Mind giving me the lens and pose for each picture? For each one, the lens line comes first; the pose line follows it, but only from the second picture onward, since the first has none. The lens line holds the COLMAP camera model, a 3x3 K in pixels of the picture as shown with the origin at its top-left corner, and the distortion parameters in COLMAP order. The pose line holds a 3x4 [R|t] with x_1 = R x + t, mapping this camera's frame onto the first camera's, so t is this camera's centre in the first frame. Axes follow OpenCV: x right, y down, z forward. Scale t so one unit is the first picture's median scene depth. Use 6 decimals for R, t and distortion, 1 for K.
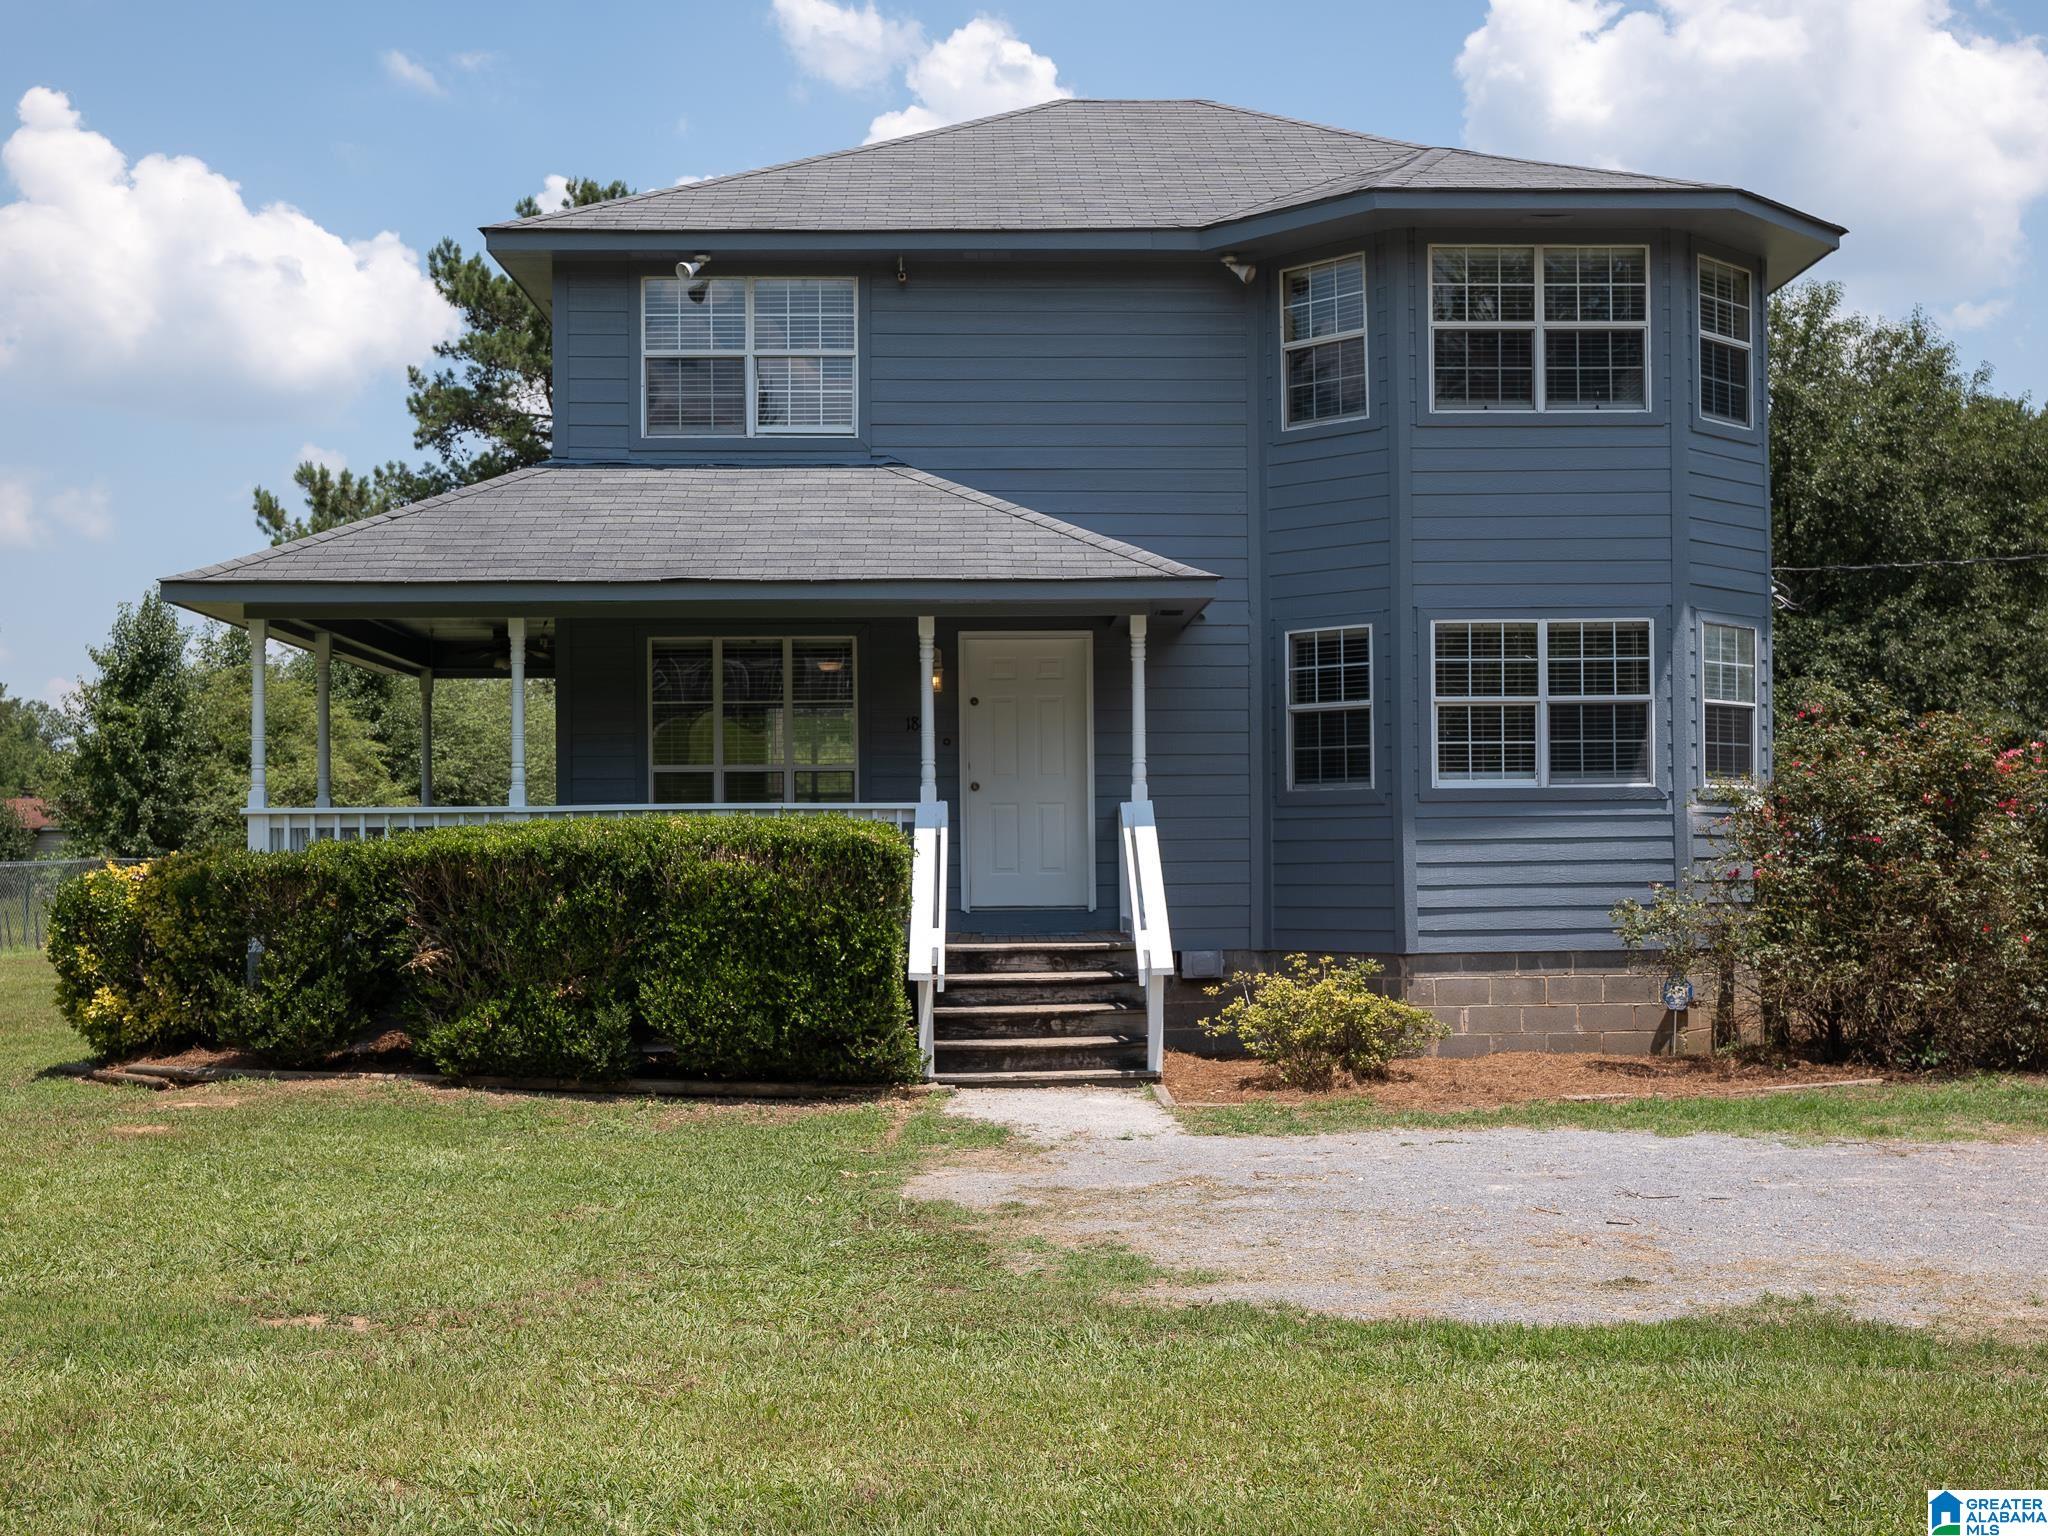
lens RADIAL K [[2029.9, 0, 1024.7], [0, 2029.9, 772.9], [0, 0, 1]] dist [0.014210, 0.000000]
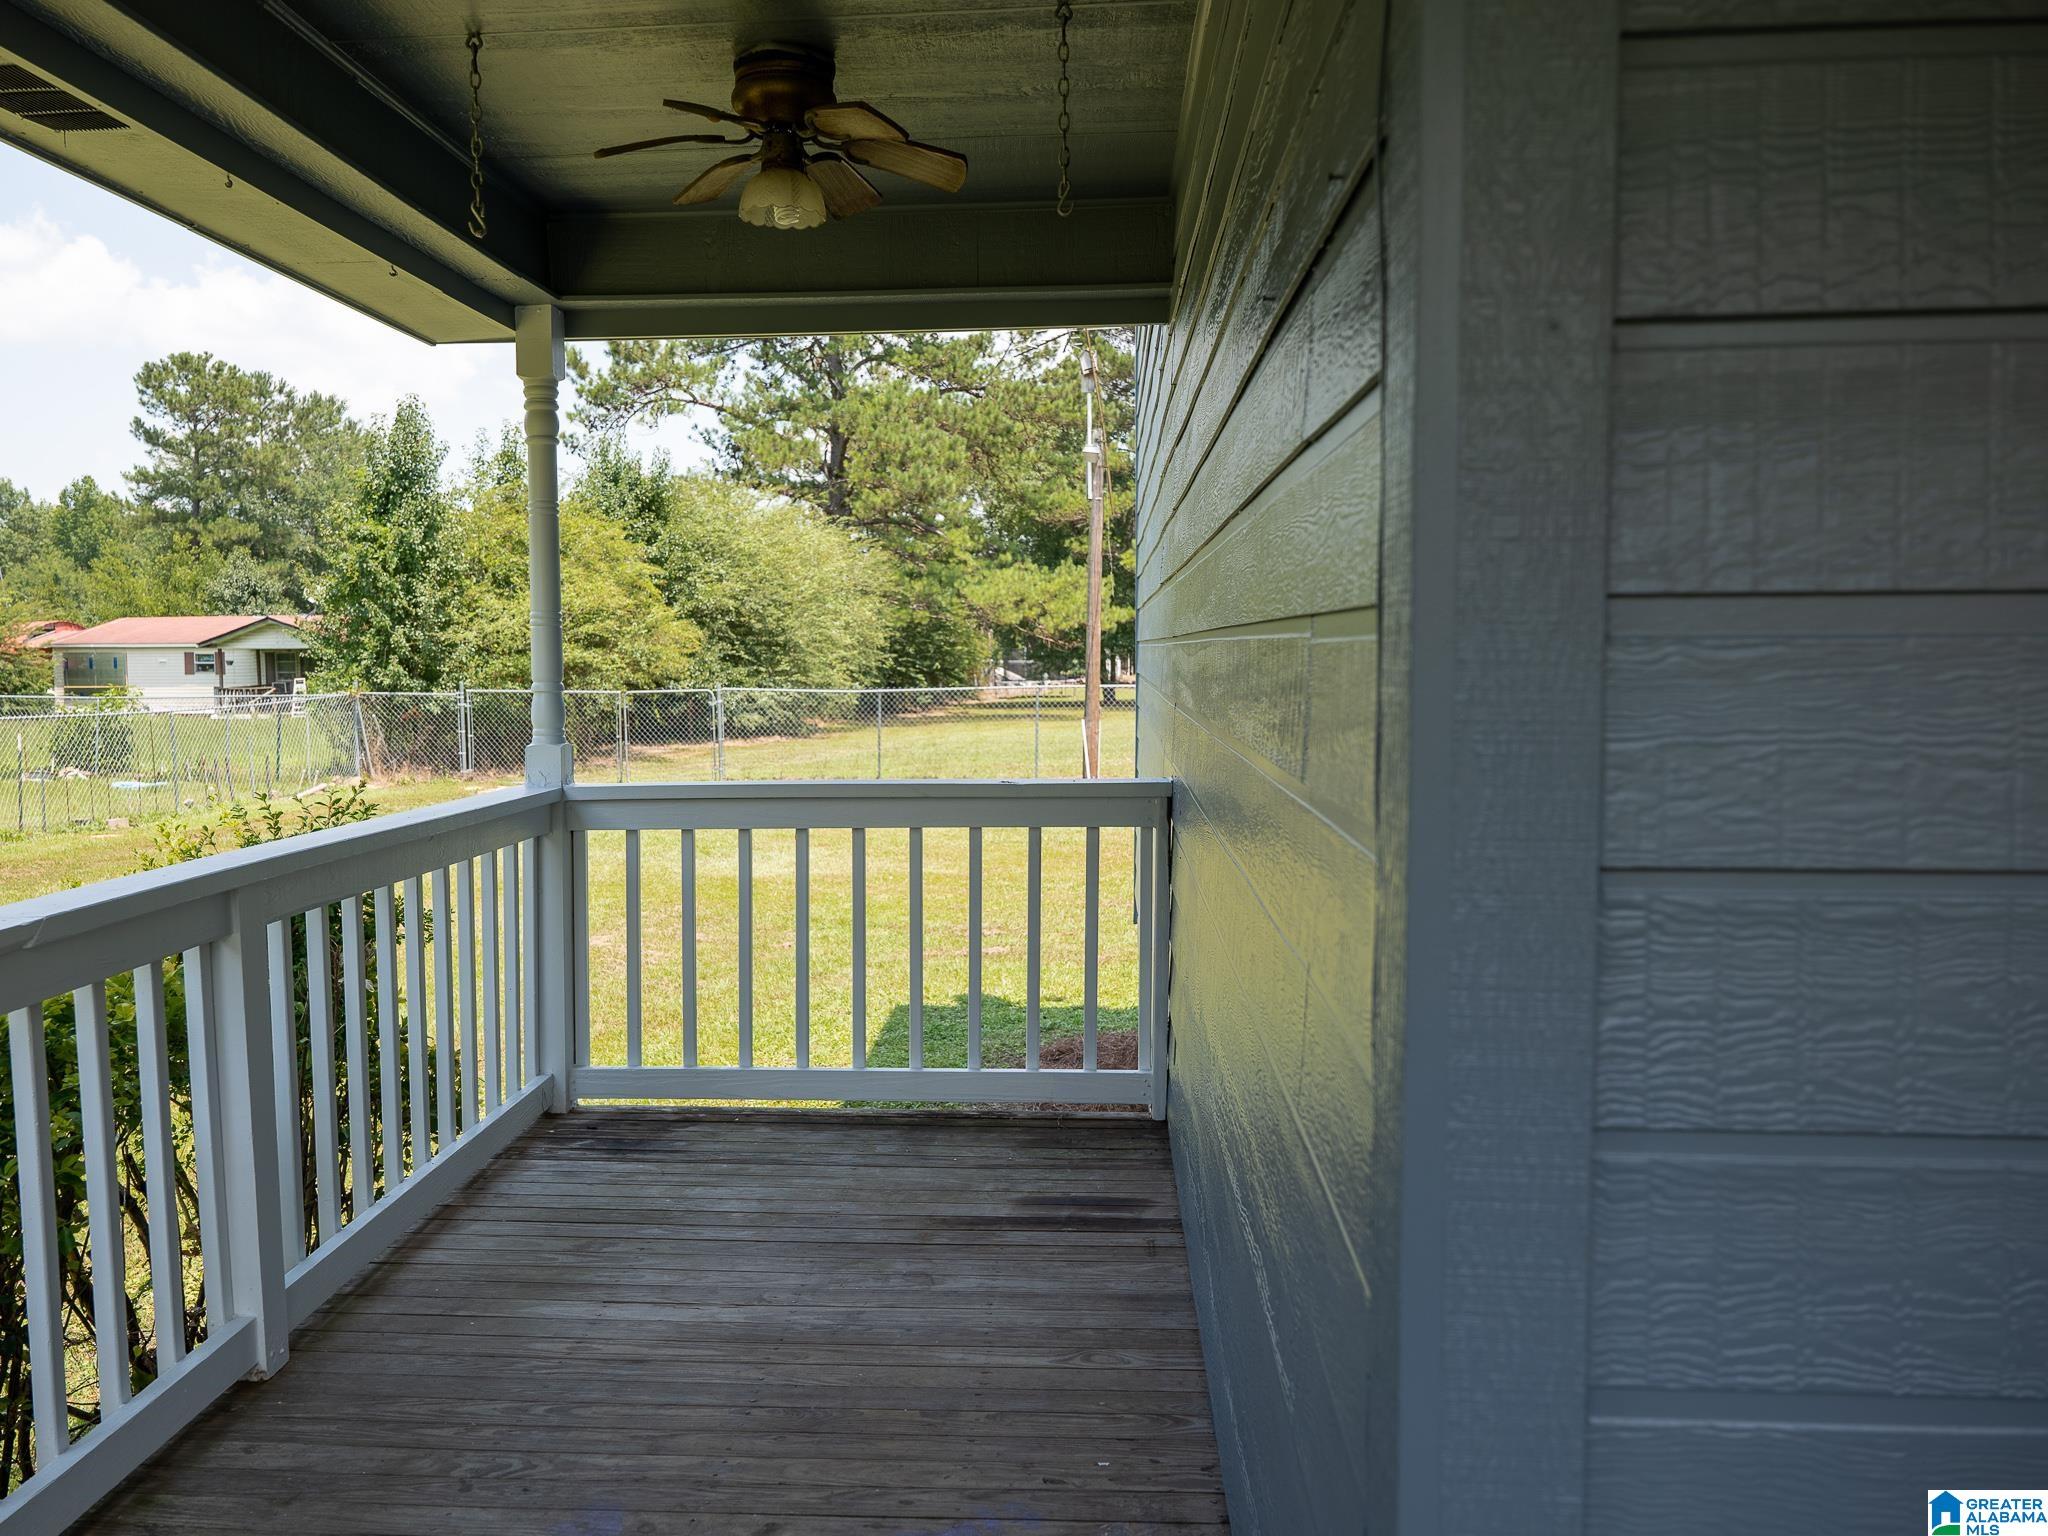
lens RADIAL K [[1673.5, 0, 1020.4], [0, 1673.5, 765.5], [0, 0, 1]] dist [-0.013524, -0.001556]
pose [[0.994117, 0.010977, -0.107758, -0.067762], [0.000208, 0.994656, 0.103240, -0.002738], [0.108316, -0.102655, 0.988802, 0.267665]]
